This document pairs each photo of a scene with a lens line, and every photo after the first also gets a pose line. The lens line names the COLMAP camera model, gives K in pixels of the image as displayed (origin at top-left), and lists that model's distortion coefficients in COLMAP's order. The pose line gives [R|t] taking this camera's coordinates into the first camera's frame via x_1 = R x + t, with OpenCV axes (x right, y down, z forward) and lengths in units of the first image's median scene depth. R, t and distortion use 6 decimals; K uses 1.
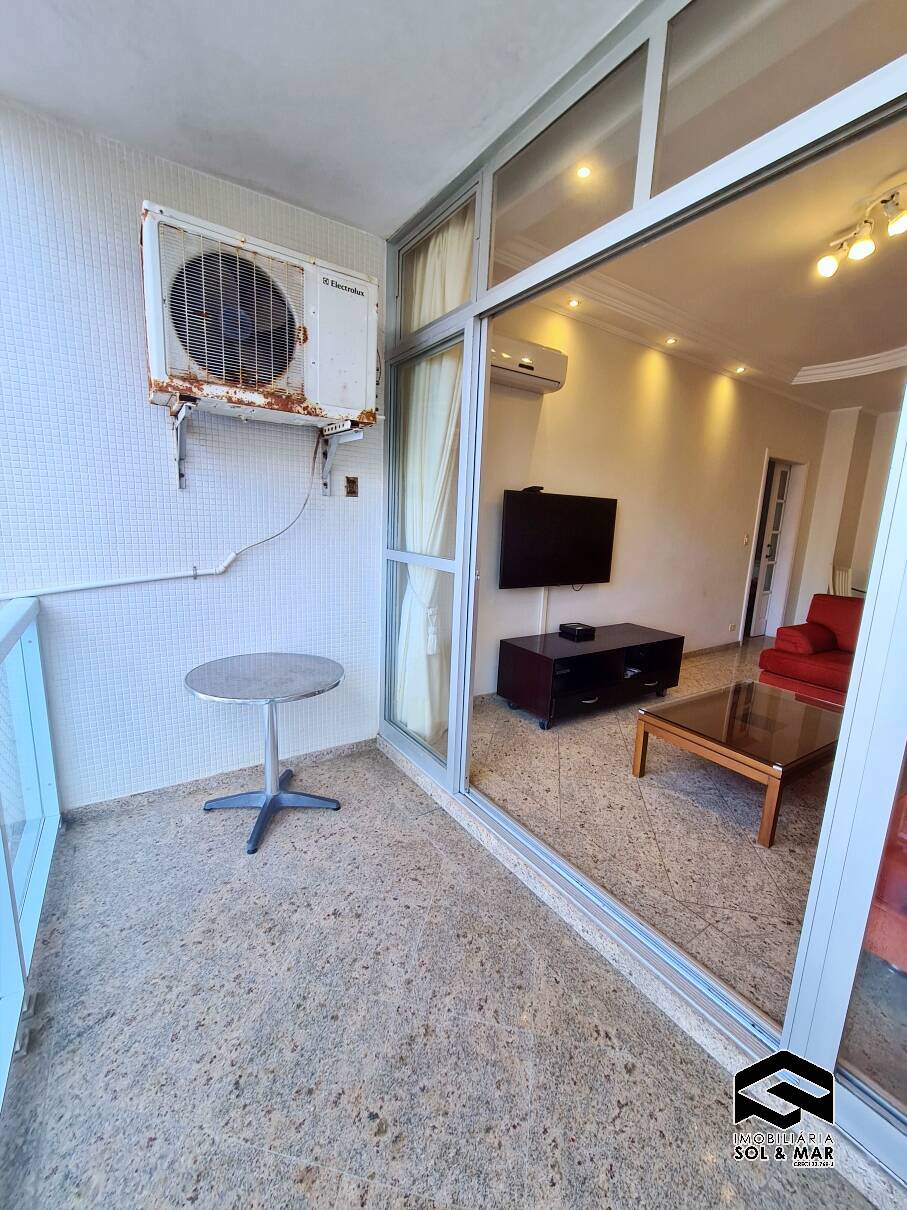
lens RADIAL K [[494.5, 0, 456.5], [0, 494.5, 609.1], [0, 0, 1]] dist [0.000328, 0.000376]
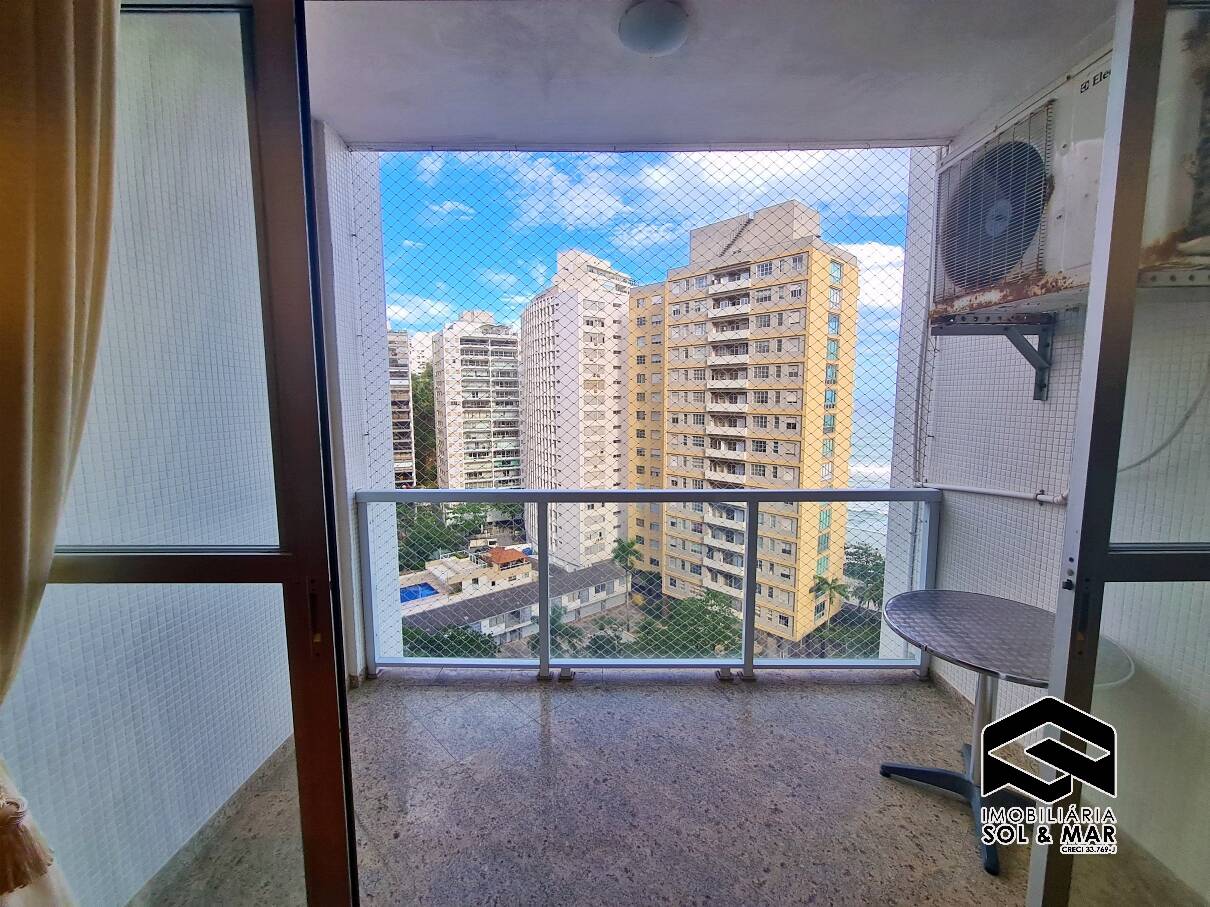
lens RADIAL K [[494.5, 0, 609.6], [0, 494.5, 451.2], [0, 0, 1]] dist [0.000328, 0.000376]
pose [[-0.559434, 0.054992, -0.827049, 0.861038], [-0.172364, 0.968266, 0.180972, -0.261301], [0.810755, 0.243795, -0.532202, 1.238006]]
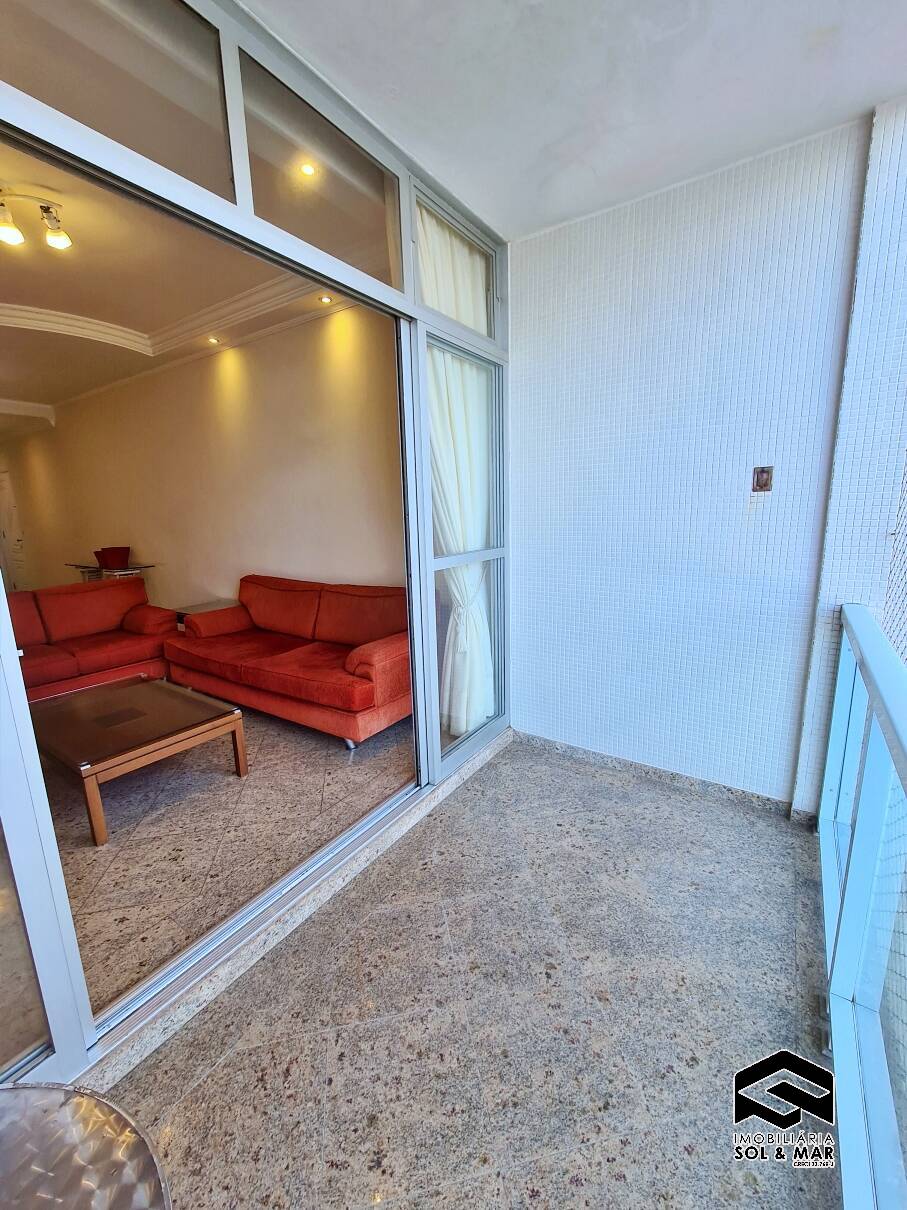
lens RADIAL K [[494.5, 0, 456.5], [0, 494.5, 609.1], [0, 0, 1]] dist [0.000328, 0.000376]
pose [[-0.380781, -0.213049, 0.899787, -0.801276], [0.178694, 0.937796, 0.297670, -0.247314], [-0.907234, 0.274133, -0.319025, 1.047398]]
